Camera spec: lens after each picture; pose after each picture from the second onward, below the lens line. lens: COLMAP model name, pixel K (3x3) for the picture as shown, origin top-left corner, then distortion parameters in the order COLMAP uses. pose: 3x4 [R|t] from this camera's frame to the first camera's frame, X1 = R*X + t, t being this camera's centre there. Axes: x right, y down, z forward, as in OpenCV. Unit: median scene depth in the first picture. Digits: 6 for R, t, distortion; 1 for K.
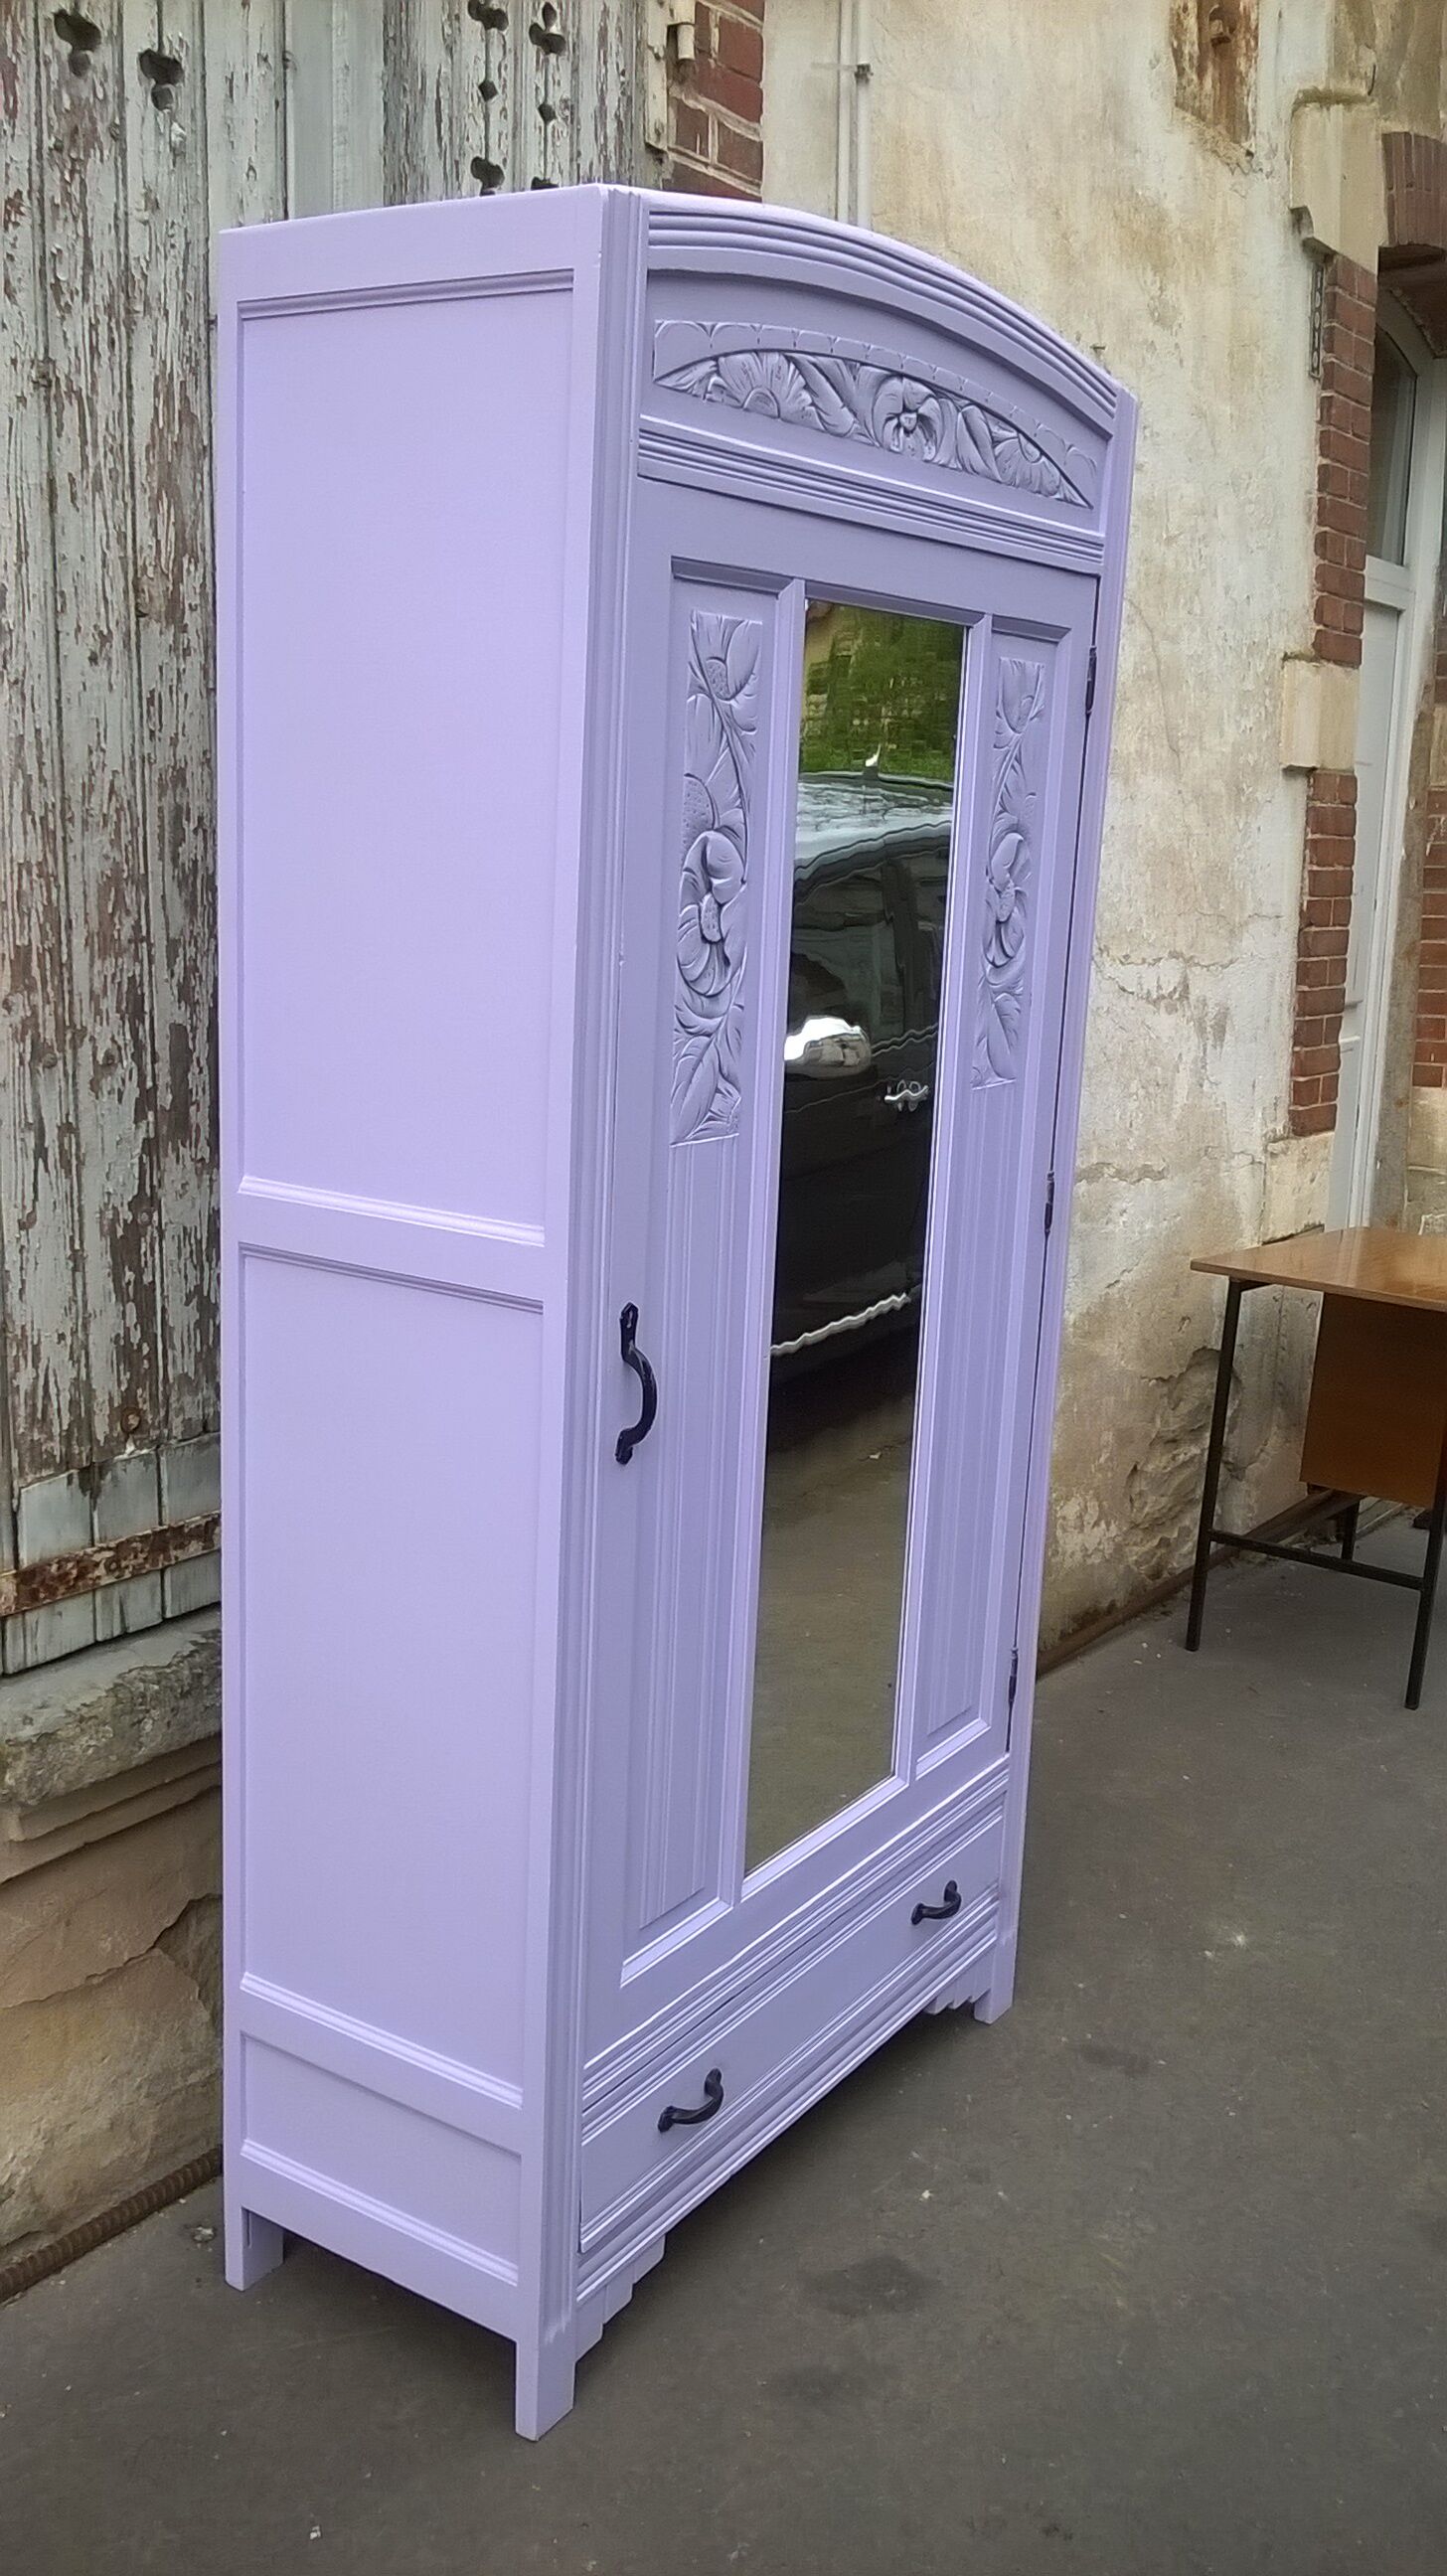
lens RADIAL K [[2312.4, 0, 727.0], [0, 2312.4, 1335.2], [0, 0, 1]] dist [0.010151, 0.005507]
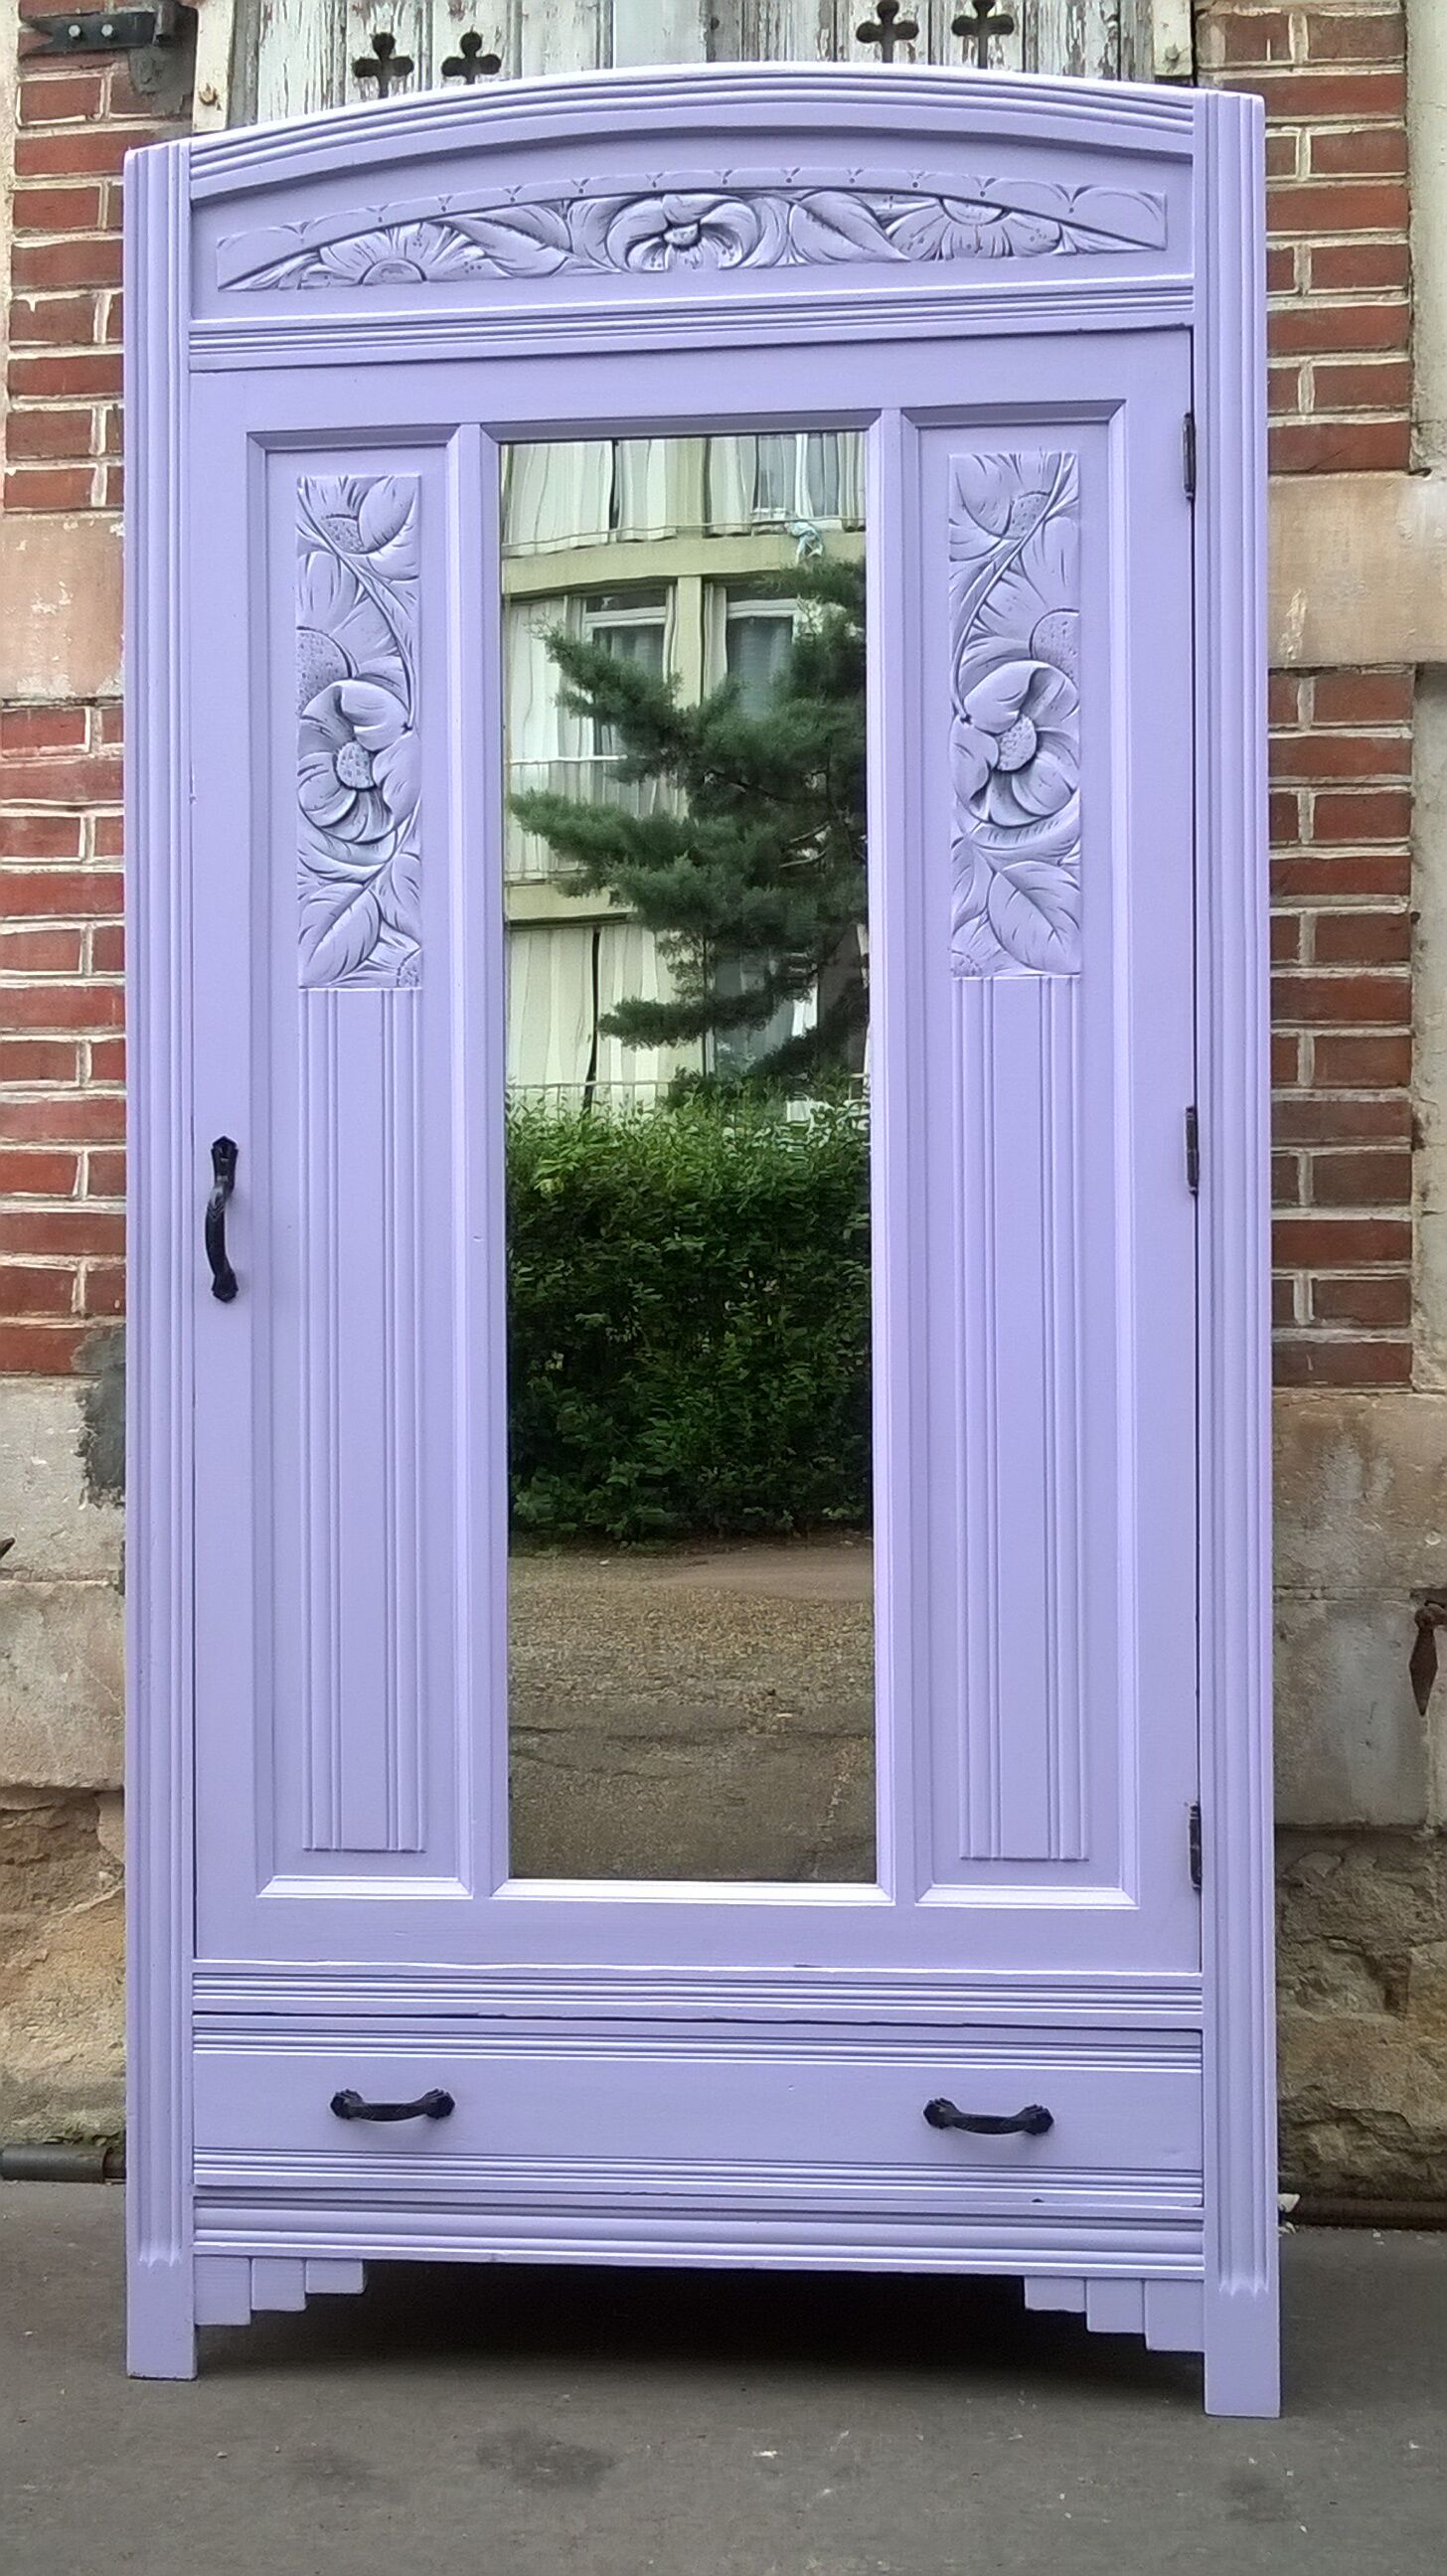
lens RADIAL K [[2758.3, 0, 723.5], [0, 2758.3, 1288.0], [0, 0, 1]] dist [0.088181, -0.330588]
pose [[0.453553, -0.047268, -0.889975, 1.109211], [-0.186598, 0.971424, -0.146688, 0.183752], [0.871476, 0.232598, 0.431772, 0.665165]]
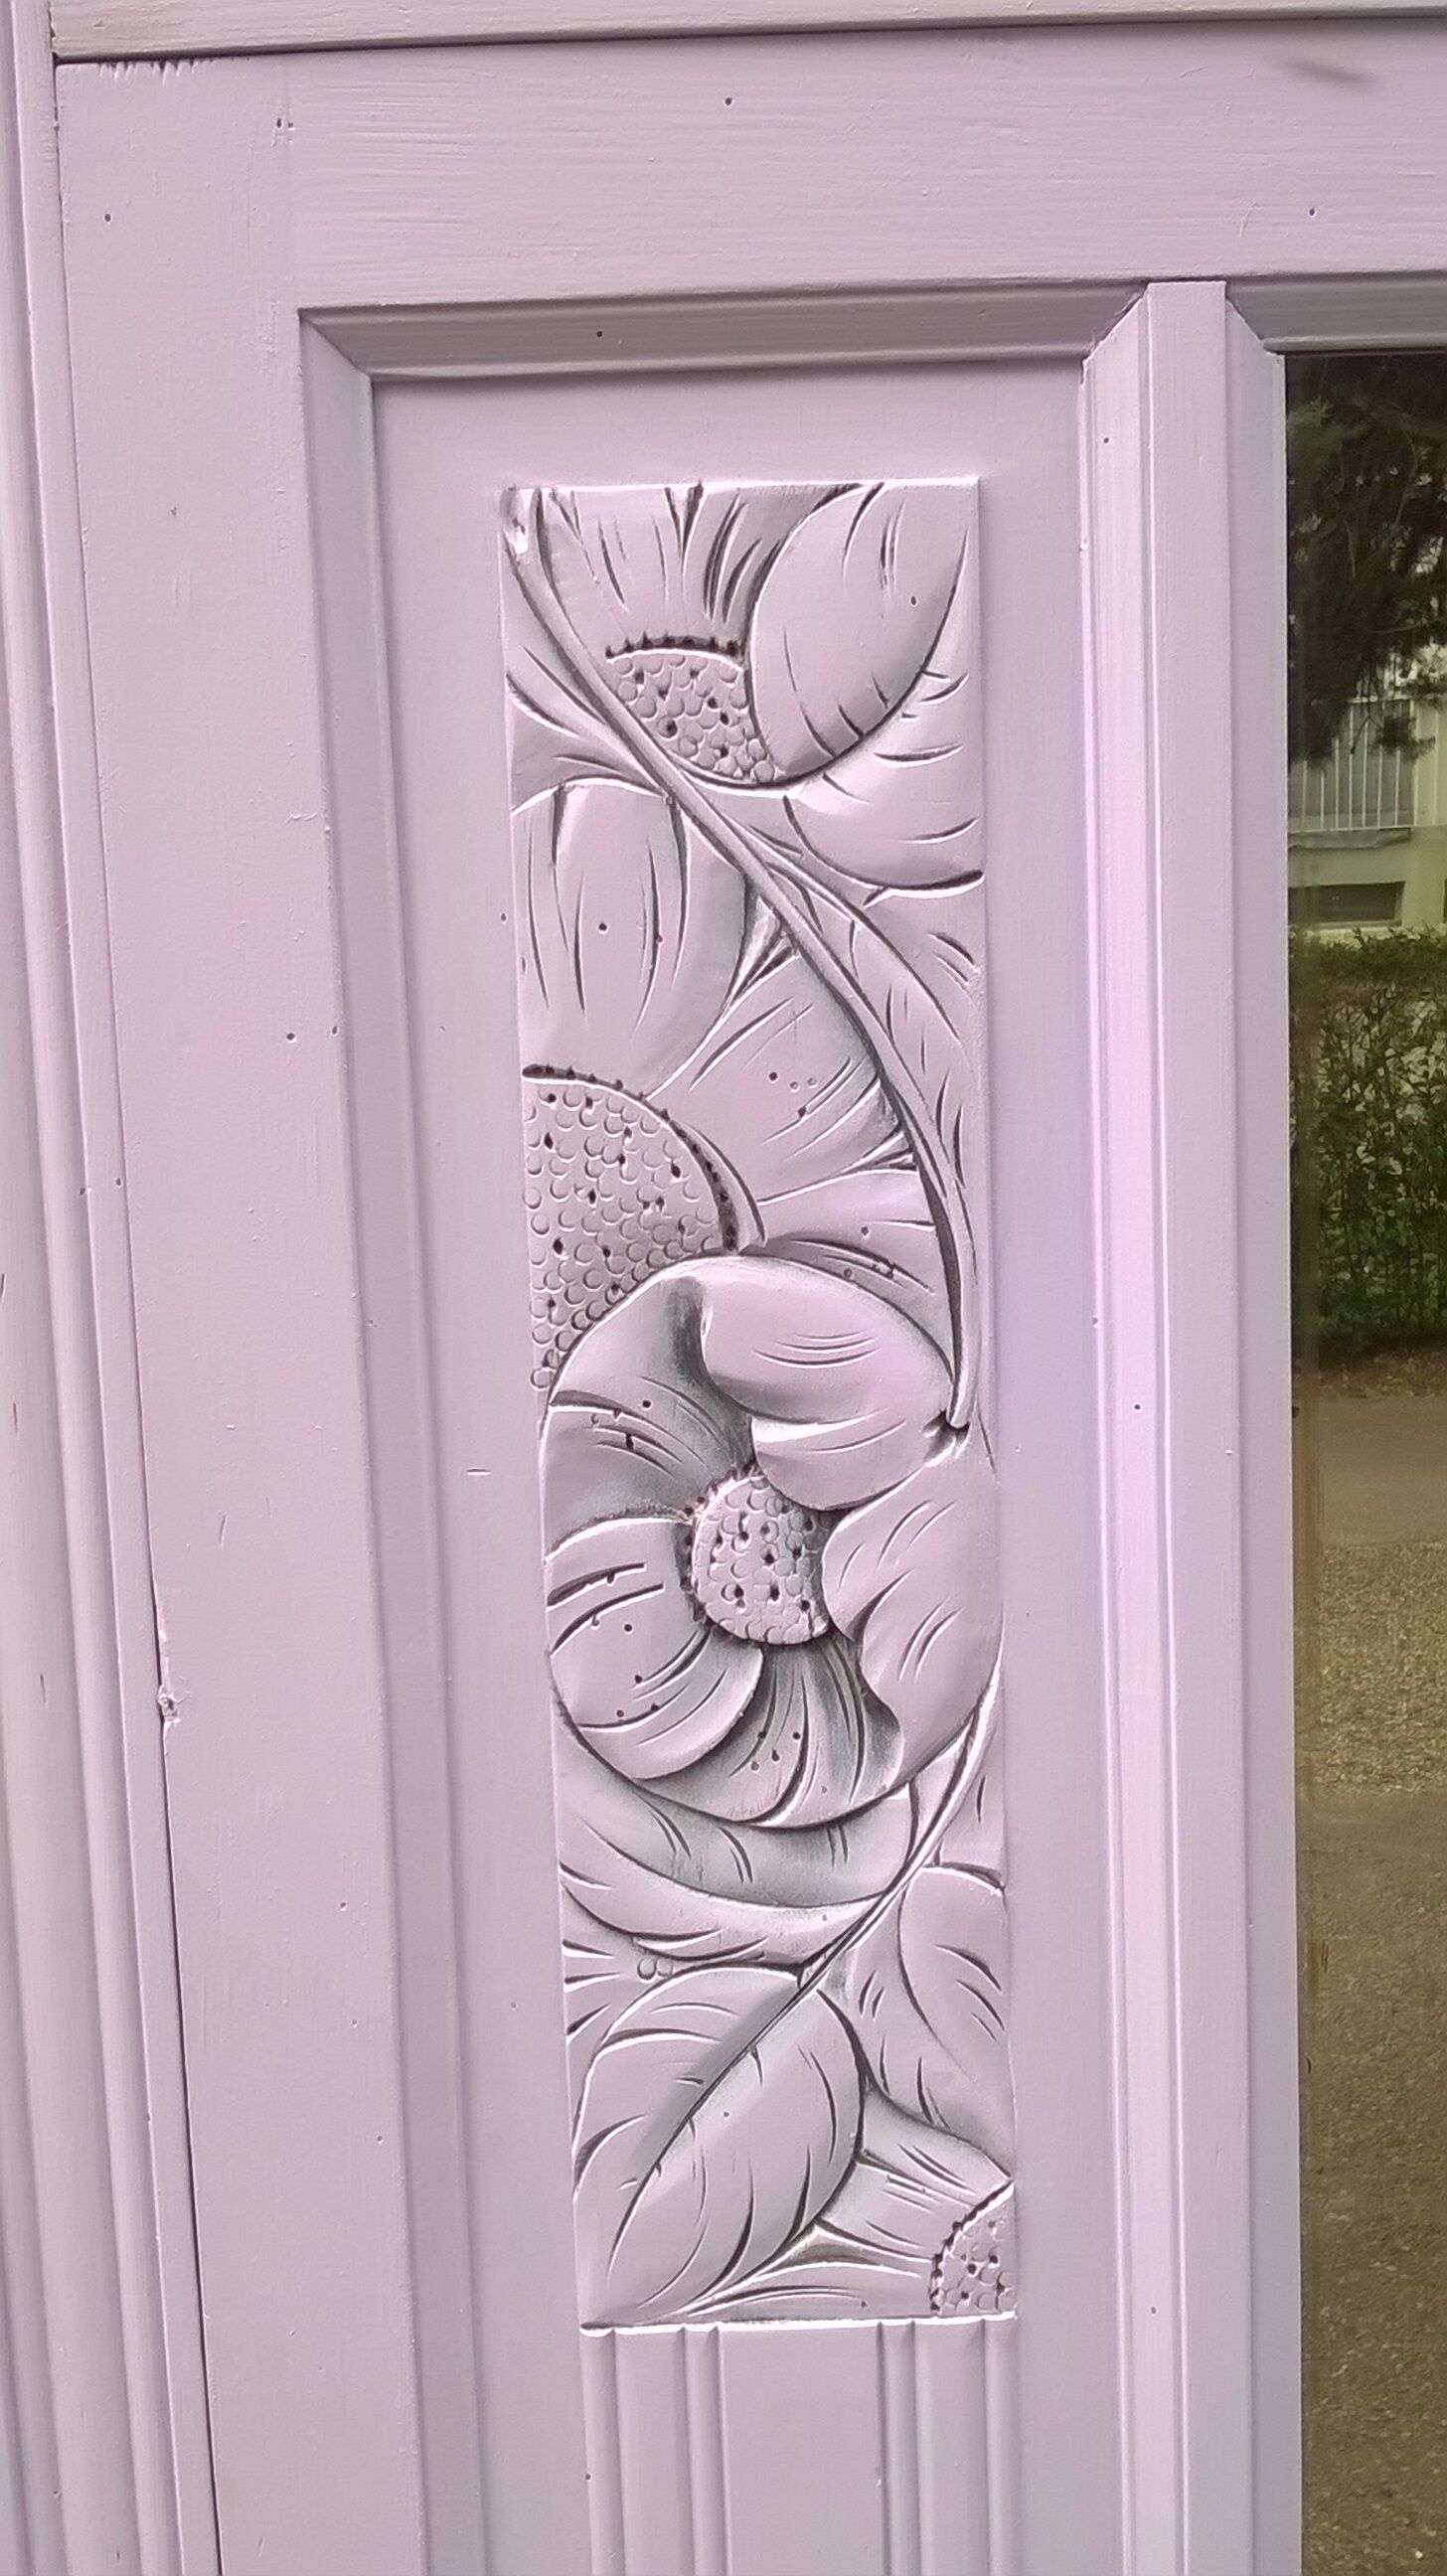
lens RADIAL K [[2312.4, 0, 727.0], [0, 2312.4, 1335.2], [0, 0, 1]] dist [0.010151, 0.005507]
pose [[0.563718, 0.040663, -0.824966, 0.216562], [-0.135187, 0.989861, -0.043586, -0.192374], [0.814829, 0.136095, 0.563500, 0.826028]]
